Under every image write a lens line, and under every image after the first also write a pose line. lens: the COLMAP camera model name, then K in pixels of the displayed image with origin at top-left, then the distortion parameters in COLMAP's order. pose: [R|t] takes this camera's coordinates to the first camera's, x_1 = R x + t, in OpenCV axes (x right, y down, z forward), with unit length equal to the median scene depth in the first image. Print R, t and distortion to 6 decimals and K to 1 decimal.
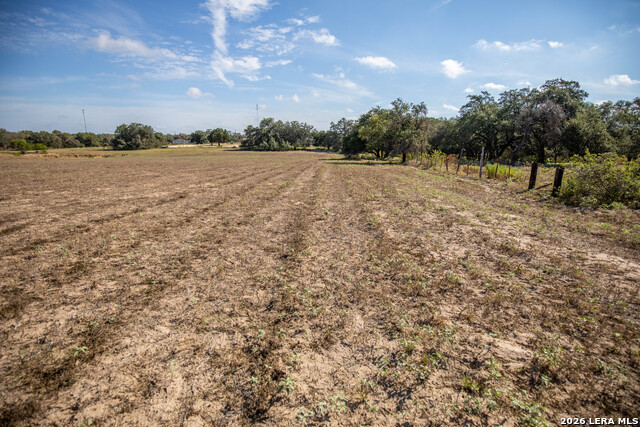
lens RADIAL K [[291.6, 0, 319.2], [0, 291.6, 214.1], [0, 0, 1]] dist [-0.039132, 0.006378]
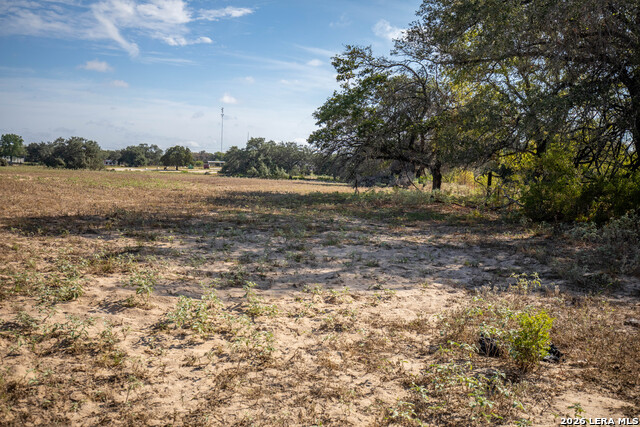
lens RADIAL K [[601.8, 0, 317.1], [0, 601.8, 212.6], [0, 0, 1]] dist [0.034494, 0.000000]
pose [[0.999323, 0.020963, 0.030223, -0.058158], [-0.015765, 0.986507, -0.162957, 0.113866], [-0.033231, 0.162370, 0.986170, -0.504810]]
